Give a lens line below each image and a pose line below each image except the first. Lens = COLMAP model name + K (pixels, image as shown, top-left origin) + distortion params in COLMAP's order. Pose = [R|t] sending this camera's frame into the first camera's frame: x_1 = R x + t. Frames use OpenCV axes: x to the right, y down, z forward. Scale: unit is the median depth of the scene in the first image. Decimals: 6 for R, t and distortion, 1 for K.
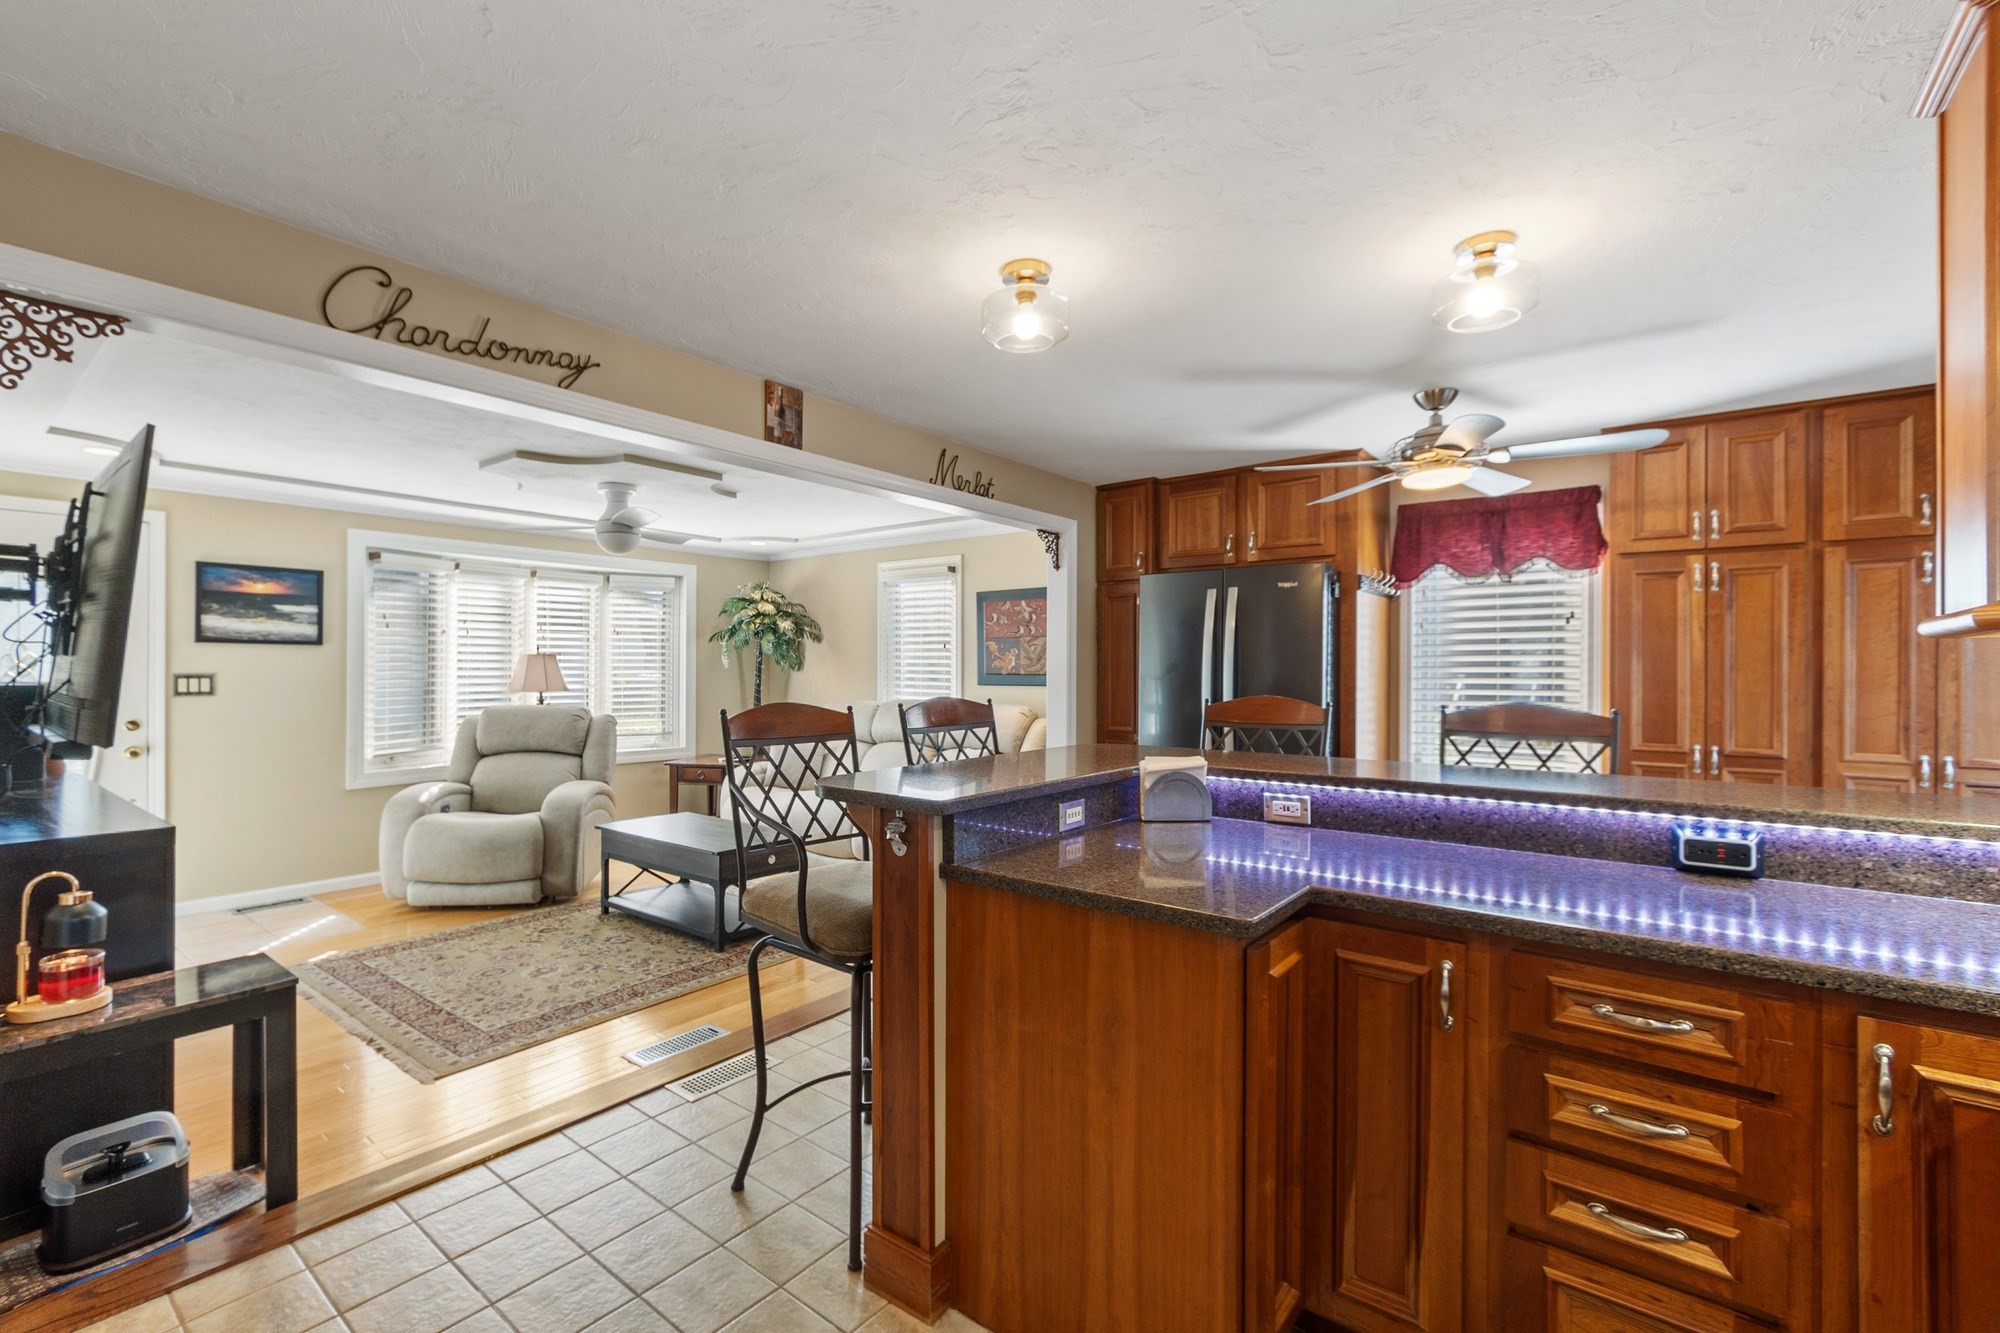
lens RADIAL K [[879.4, 0, 946.4], [0, 879.4, 681.8], [0, 0, 1]] dist [0.004351, -0.001866]
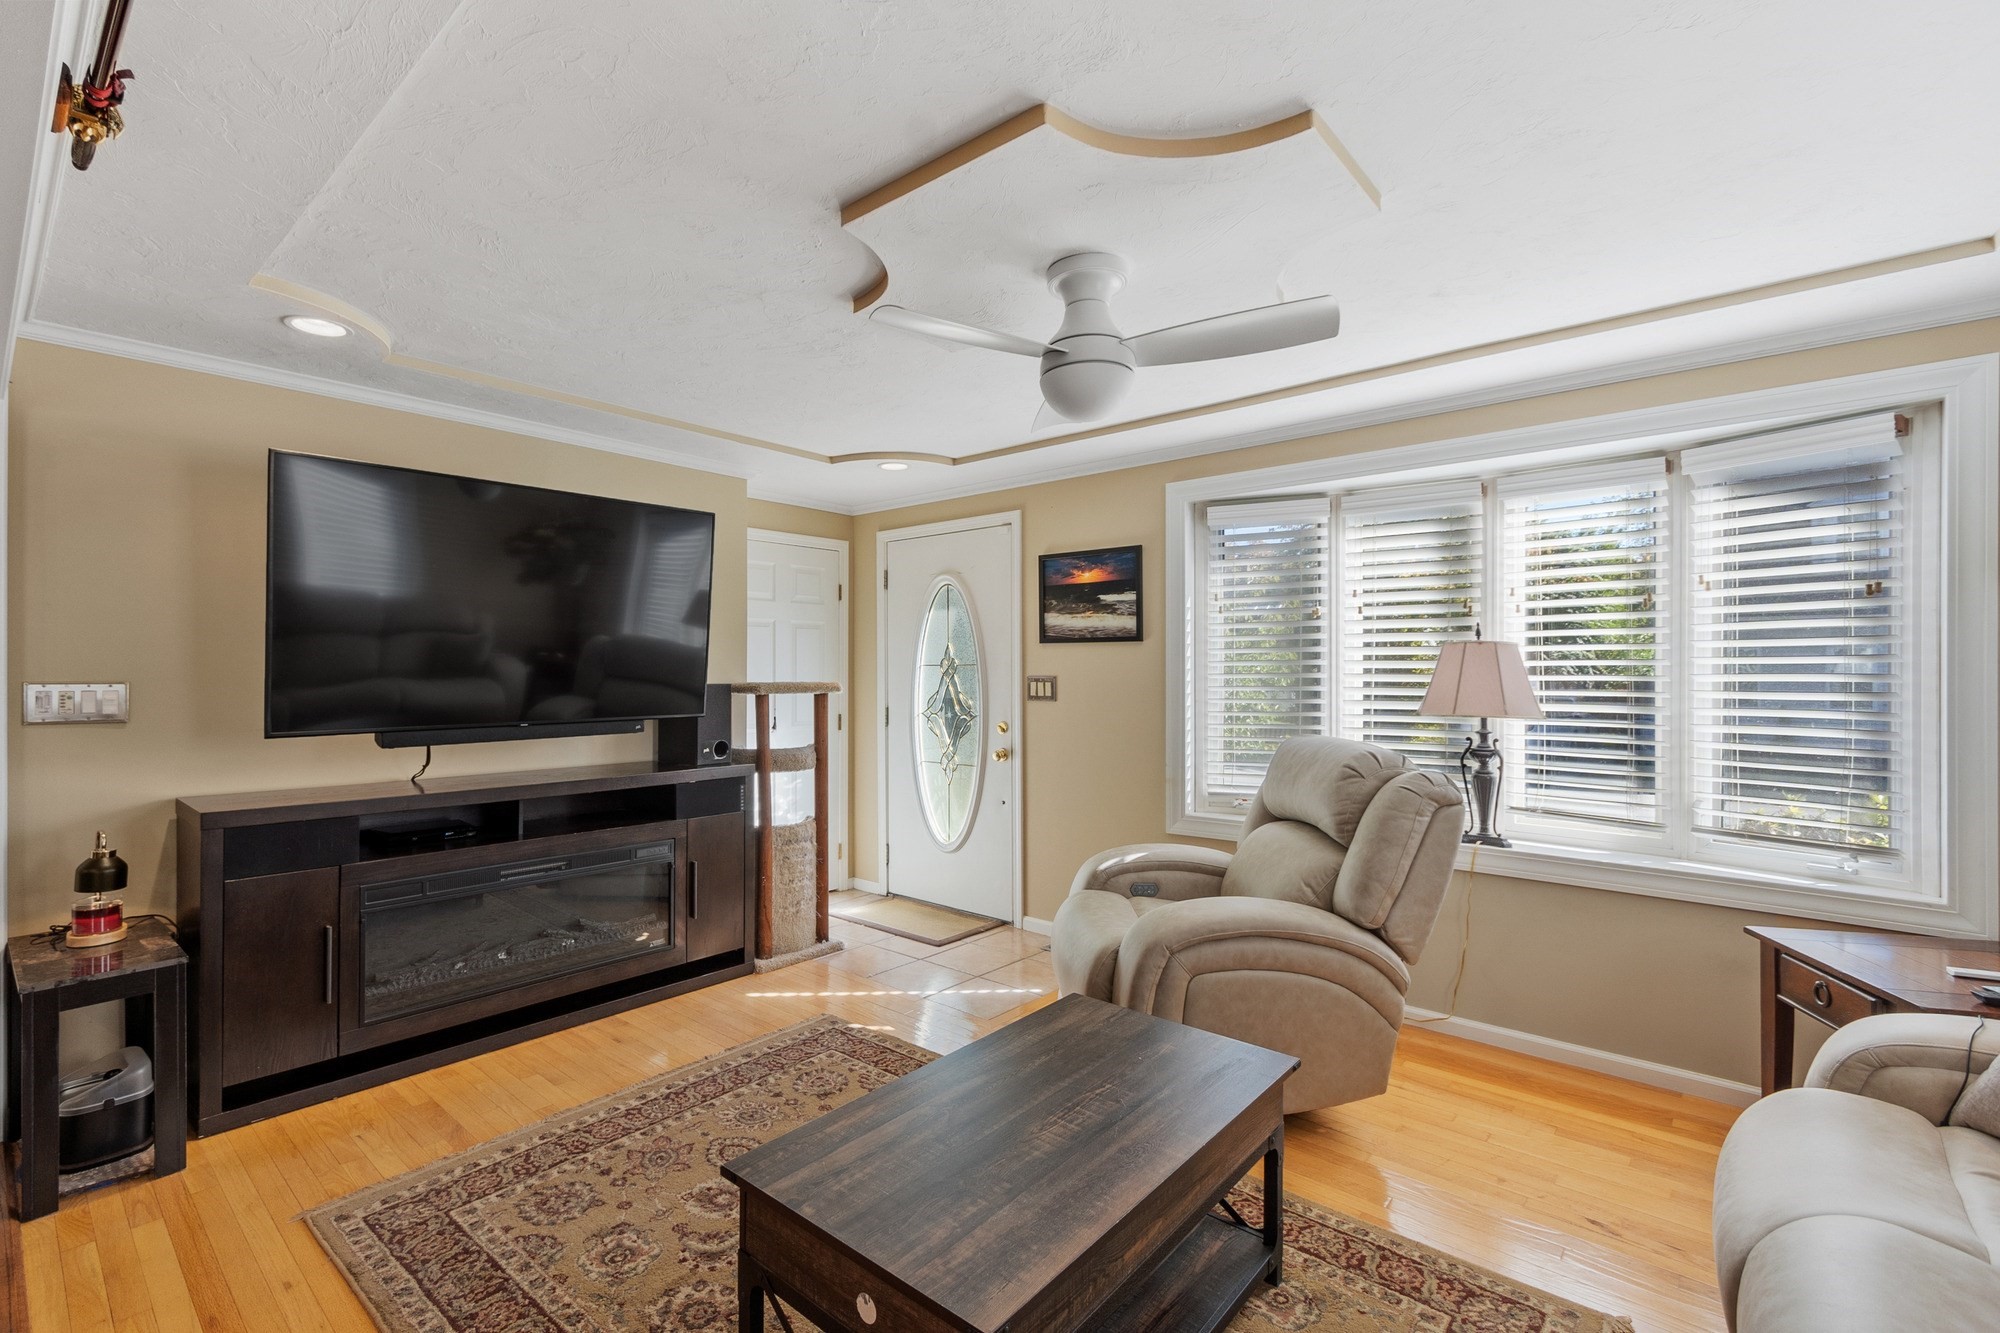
lens RADIAL K [[879.4, 0, 962.8], [0, 879.4, 672.9], [0, 0, 1]] dist [0.004351, -0.001866]
pose [[-0.045369, -0.002089, -0.998968, 0.103351], [-0.016111, 0.999869, -0.001359, -0.012774], [0.998840, 0.016033, -0.045397, 1.166742]]
